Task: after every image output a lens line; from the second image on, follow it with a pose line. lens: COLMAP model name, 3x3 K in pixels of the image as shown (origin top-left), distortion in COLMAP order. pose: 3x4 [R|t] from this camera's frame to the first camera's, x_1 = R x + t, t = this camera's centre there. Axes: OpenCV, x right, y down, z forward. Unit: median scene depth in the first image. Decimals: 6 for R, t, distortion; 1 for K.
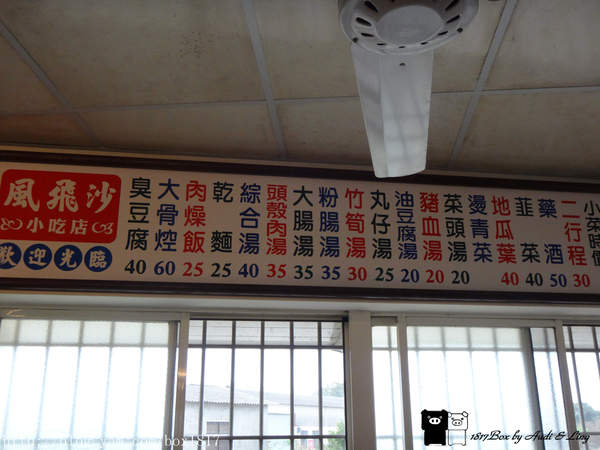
lens RADIAL K [[627.1, 0, 299.5], [0, 627.1, 224.8], [0, 0, 1]] dist [0.008432, 0.000000]
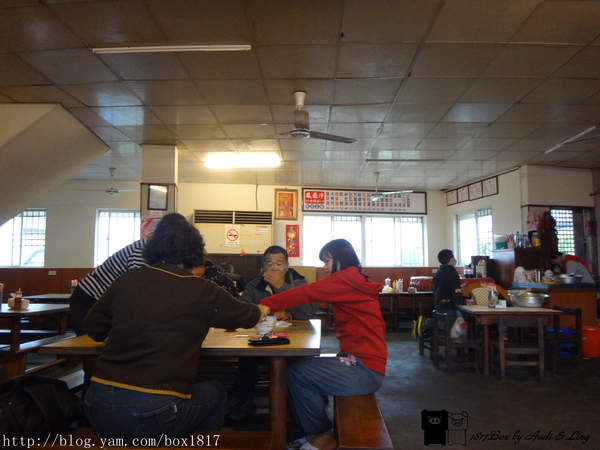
lens RADIAL K [[464.3, 0, 300.2], [0, 464.3, 225.6], [0, 0, 1]] dist [-0.001039, -0.000040]
pose [[0.998247, 0.010923, 0.058169, -0.728917], [-0.023856, 0.973705, 0.226562, -0.711513], [-0.054165, -0.227553, 0.972258, -3.077566]]
